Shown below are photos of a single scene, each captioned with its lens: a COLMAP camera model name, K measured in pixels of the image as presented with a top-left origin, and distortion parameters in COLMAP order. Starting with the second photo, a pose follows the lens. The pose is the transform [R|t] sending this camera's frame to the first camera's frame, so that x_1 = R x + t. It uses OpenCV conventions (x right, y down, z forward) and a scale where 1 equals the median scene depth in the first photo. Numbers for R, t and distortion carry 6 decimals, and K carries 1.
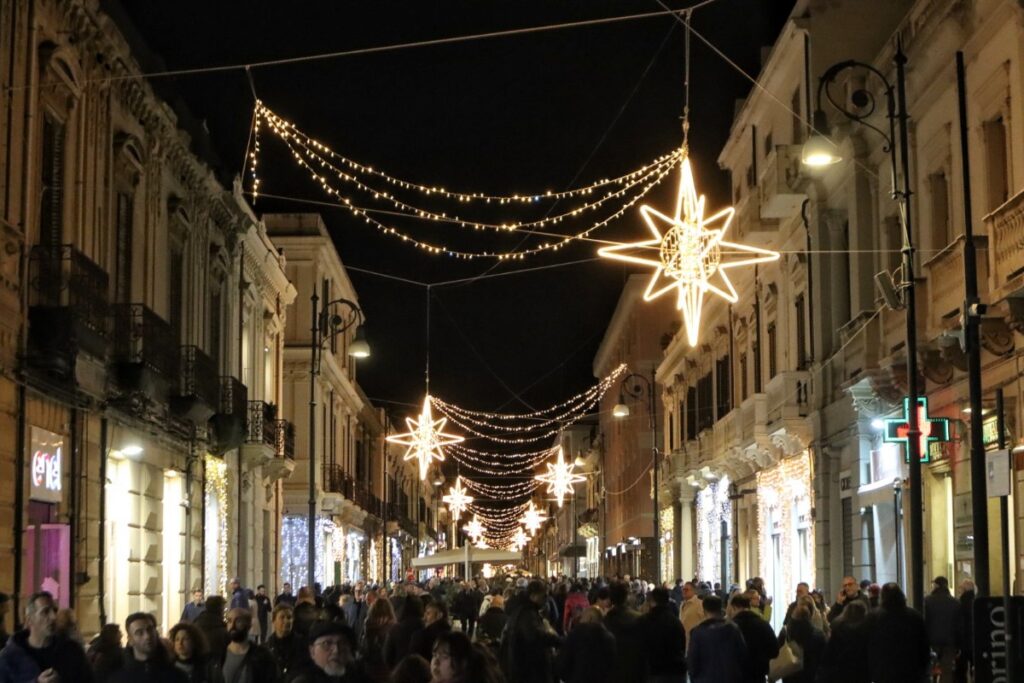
lens RADIAL K [[1945.3, 0, 513.4], [0, 1945.3, 344.9], [0, 0, 1]] dist [-0.169480, 0.000000]
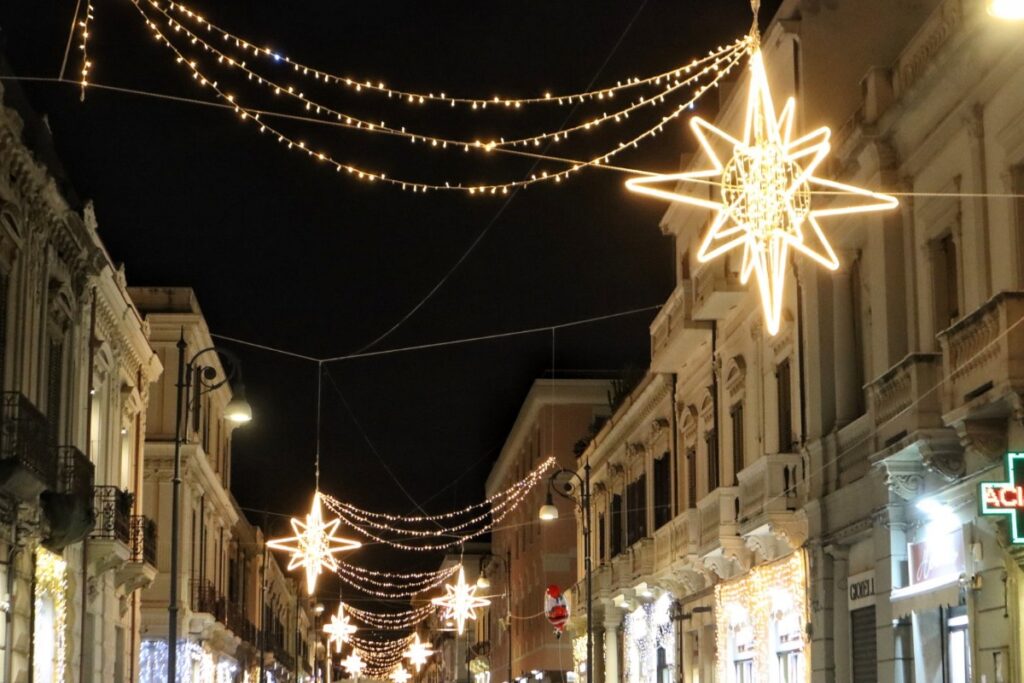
lens RADIAL K [[1945.3, 0, 511.4], [0, 1945.3, 339.1], [0, 0, 1]] dist [-0.169480, 0.000000]
pose [[0.997935, 0.014652, 0.062535, -0.017930], [-0.009972, 0.997171, -0.074508, 0.027564], [-0.063450, 0.073731, 0.995258, 0.205722]]
